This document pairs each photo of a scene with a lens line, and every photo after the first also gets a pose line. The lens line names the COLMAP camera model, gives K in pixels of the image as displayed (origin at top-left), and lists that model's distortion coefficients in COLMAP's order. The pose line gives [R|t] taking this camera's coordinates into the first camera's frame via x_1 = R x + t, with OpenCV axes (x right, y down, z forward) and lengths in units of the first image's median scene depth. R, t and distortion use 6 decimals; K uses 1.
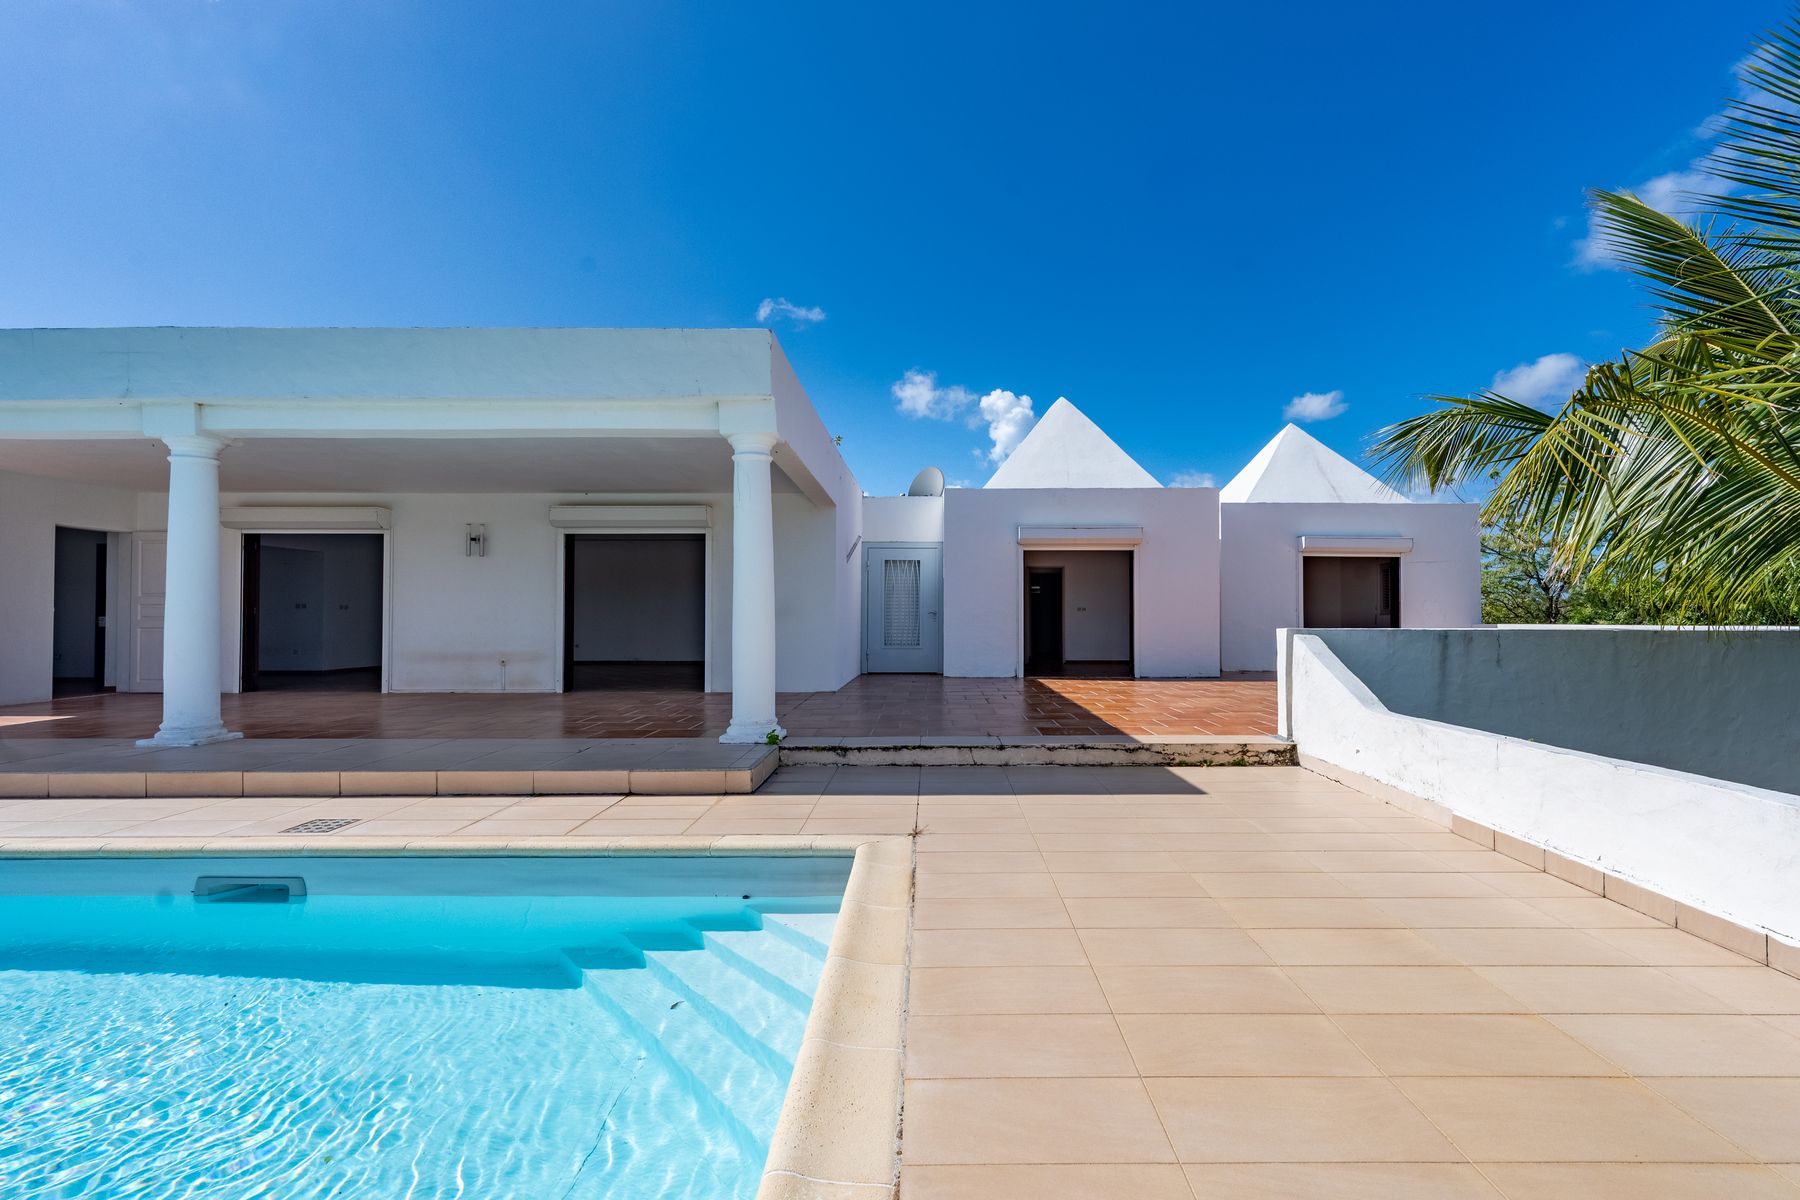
lens RADIAL K [[774.9, 0, 928.7], [0, 774.9, 604.6], [0, 0, 1]] dist [-0.001369, -0.000291]
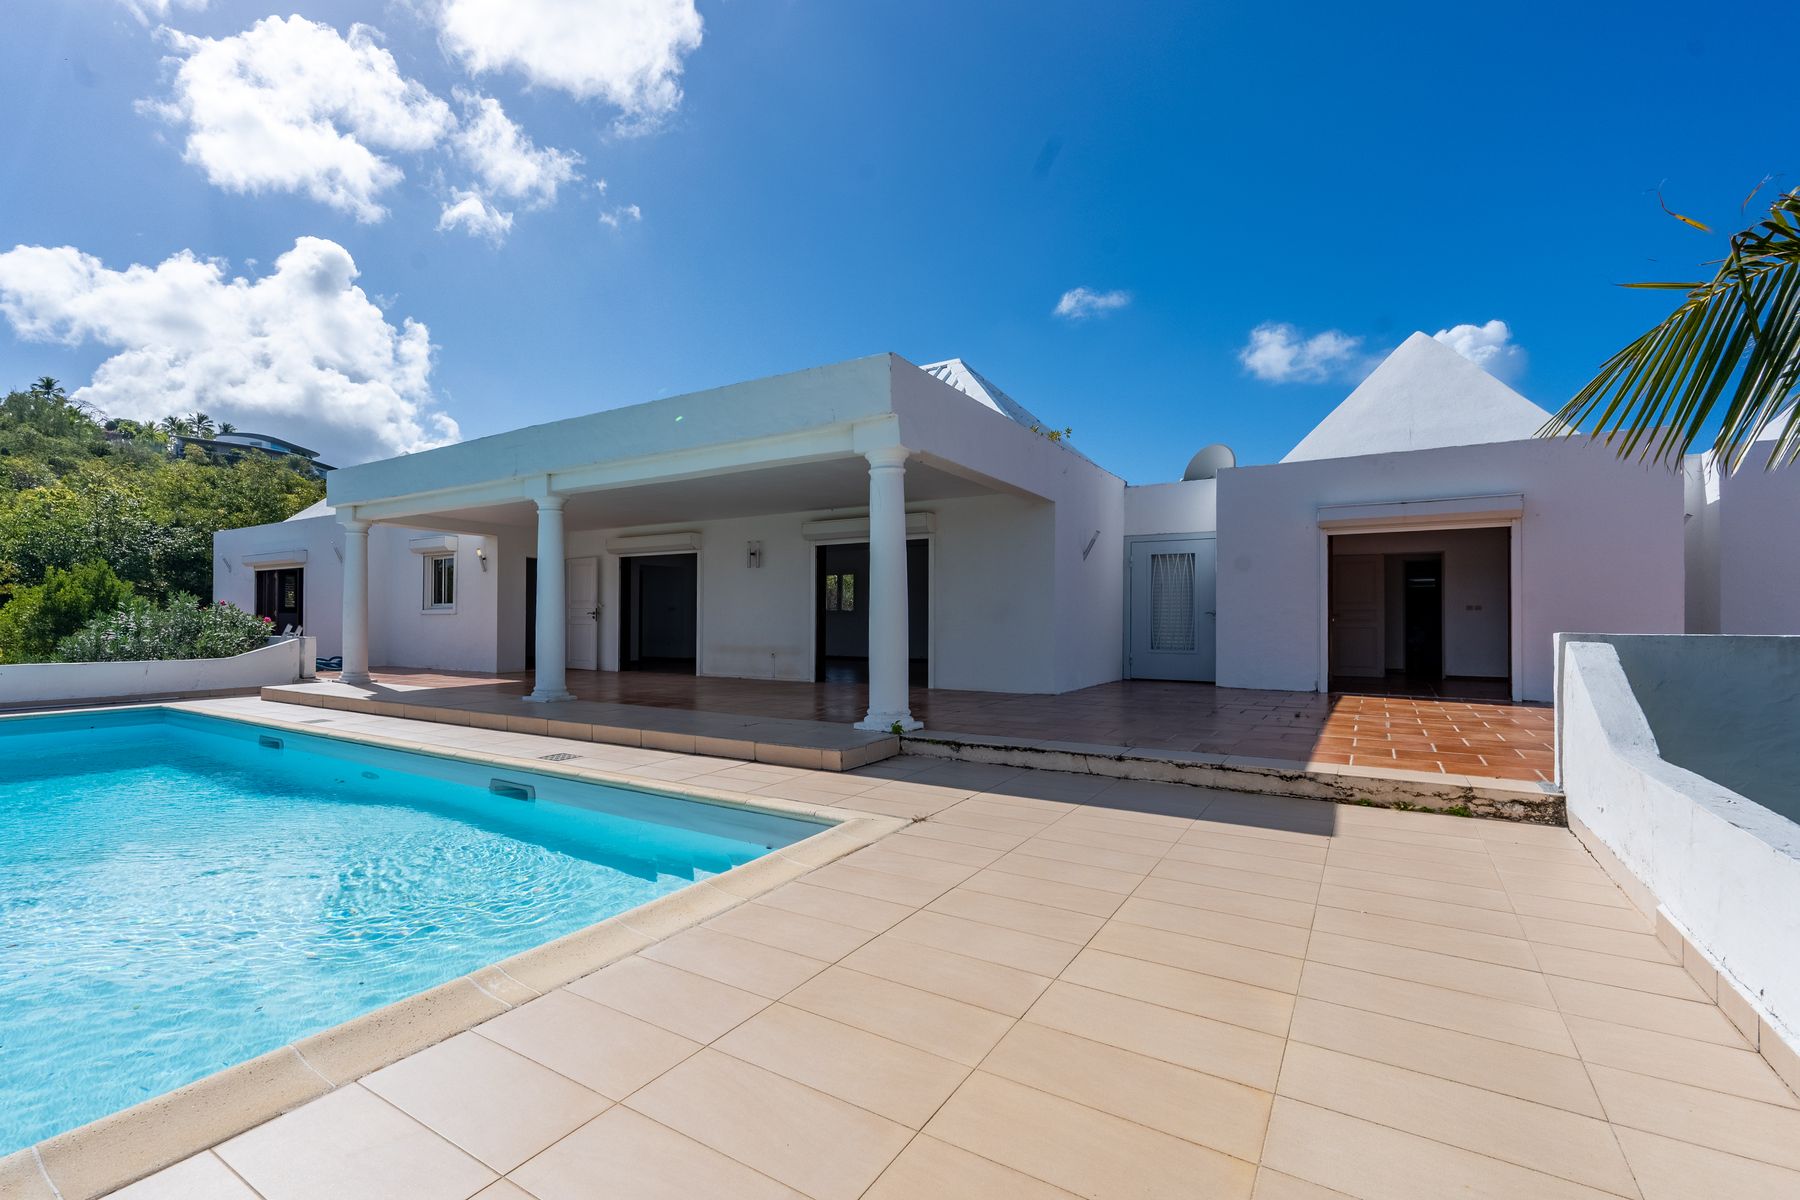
lens RADIAL K [[803.9, 0, 813.4], [0, 803.9, 616.4], [0, 0, 1]] dist [-0.001270, 0.000135]
pose [[0.823468, -0.000036, -0.567362, 0.328692], [0.007888, 0.999904, 0.011386, 0.001459], [0.567307, -0.013852, 0.823390, 0.006717]]
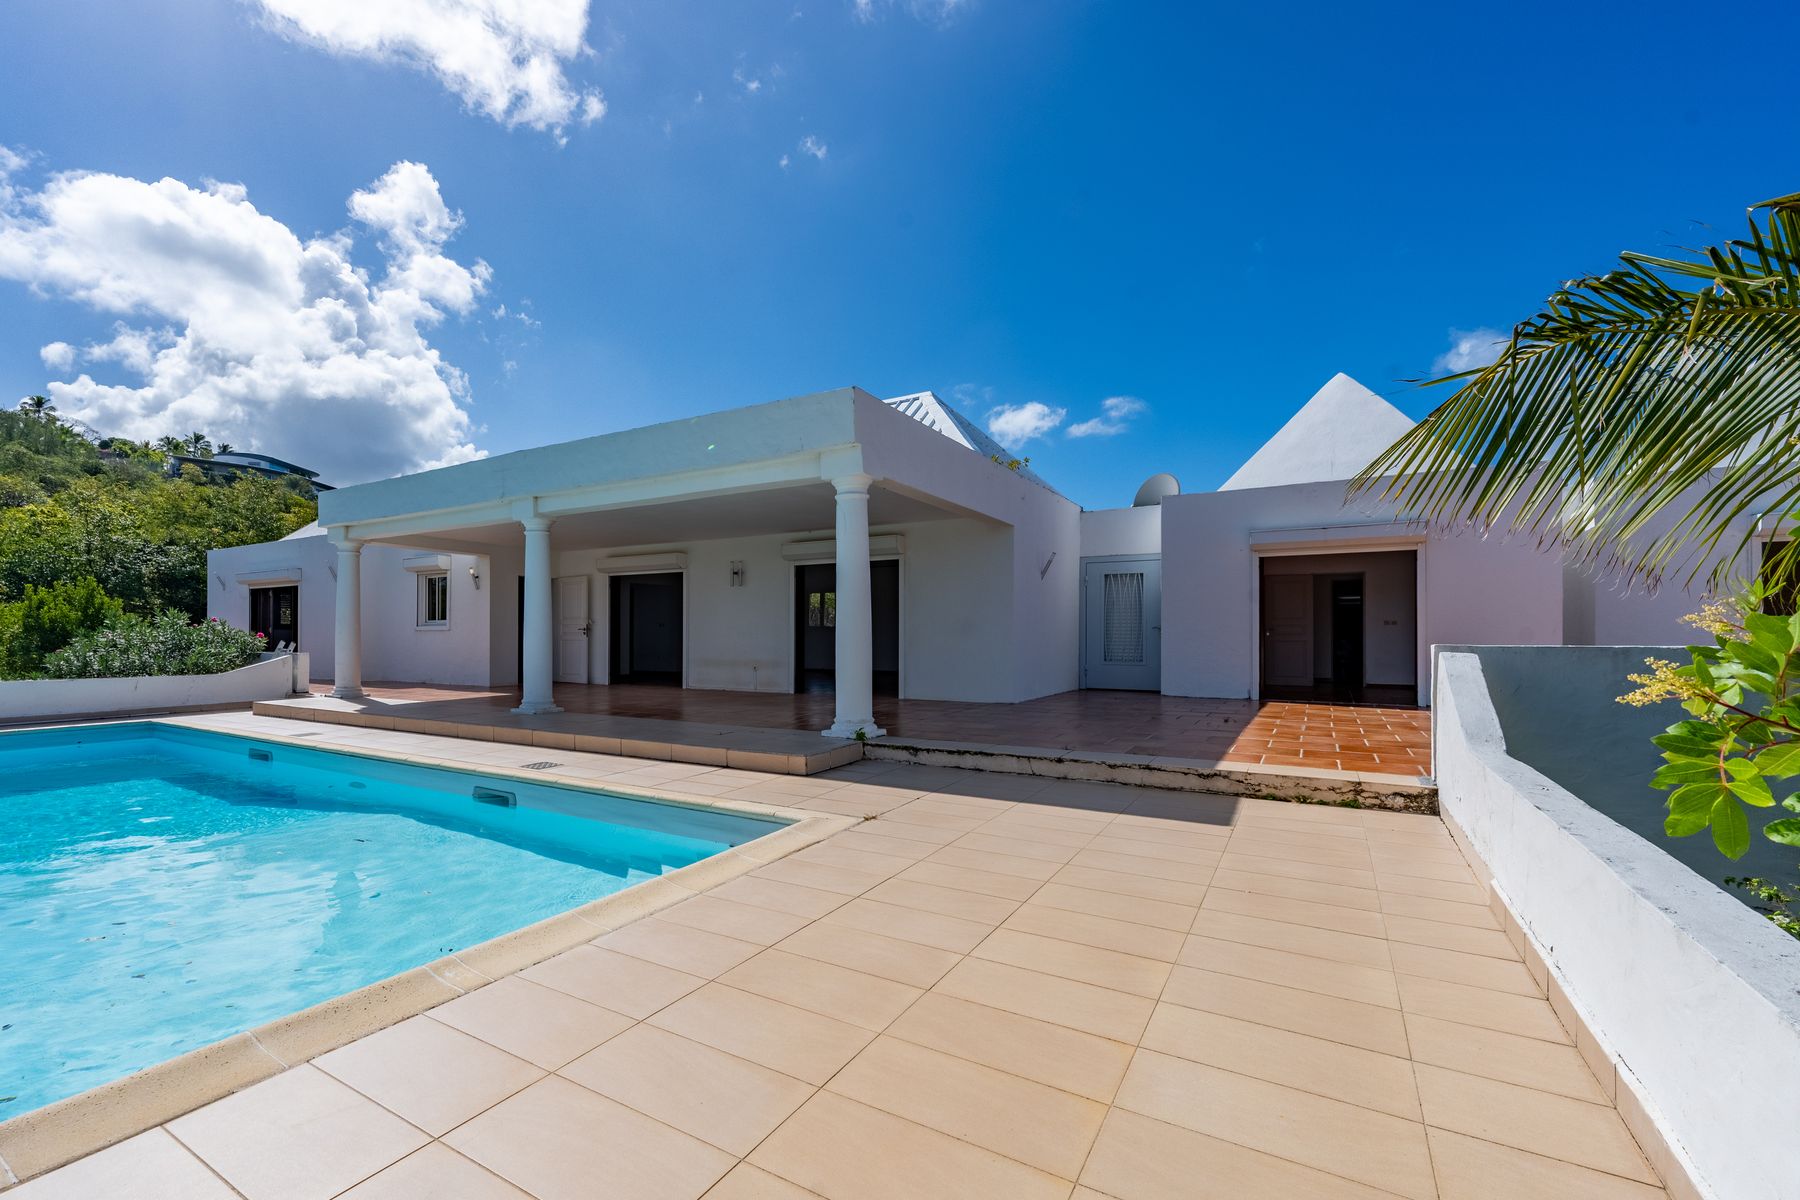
lens RADIAL K [[759.5, 0, 846.6], [0, 759.5, 634.7], [0, 0, 1]] dist [-0.000610, -0.000220]
pose [[0.852595, -0.000104, -0.522572, 0.367246], [0.009724, 0.999830, 0.015667, 0.001682], [0.522482, -0.018440, 0.852451, 0.009984]]
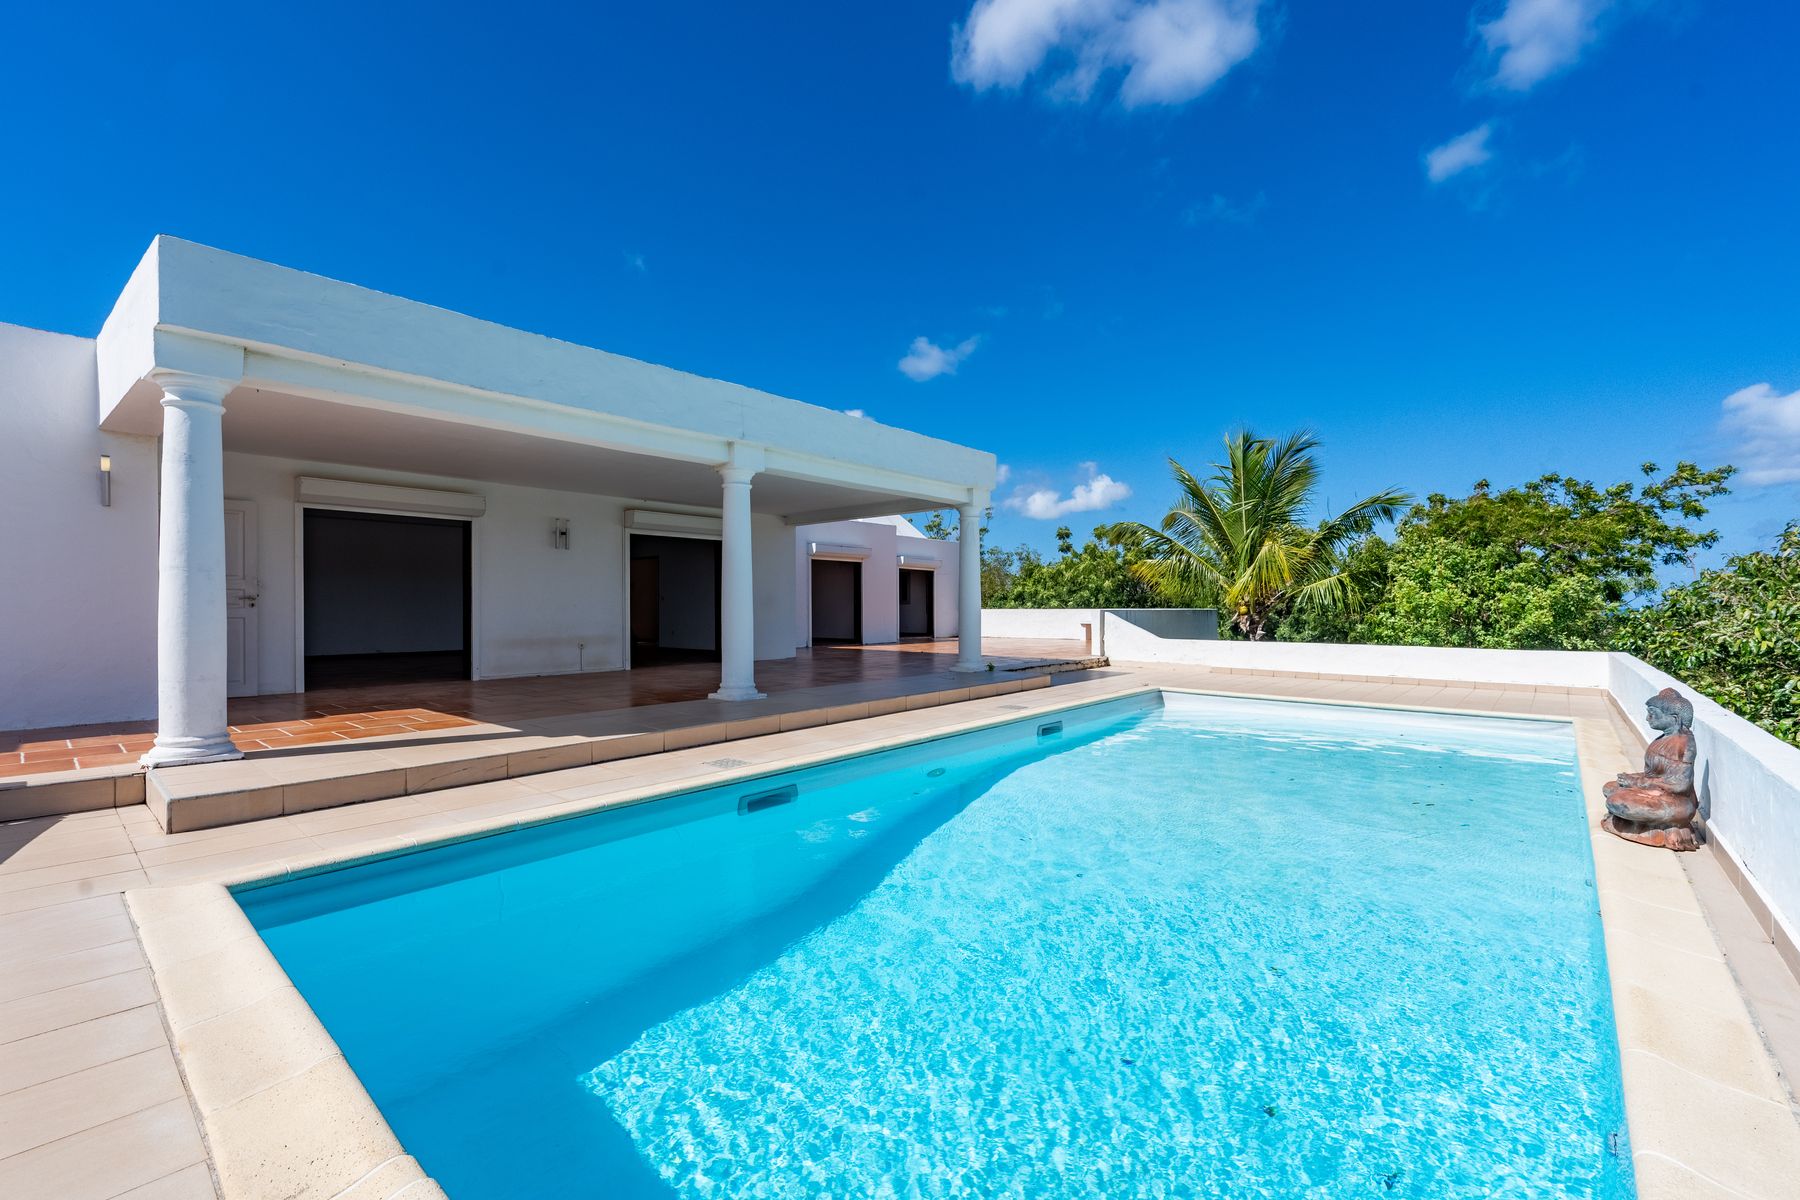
lens RADIAL K [[694.1, 0, 900.0], [0, 694.1, 600.0], [0, 0, 1]] dist [0.000155, 0.000008]
pose [[0.687351, 0.006281, 0.726298, -1.474964], [-0.012436, 0.999918, 0.003121, 0.000234], [-0.726219, -0.011178, 0.687373, -0.025565]]
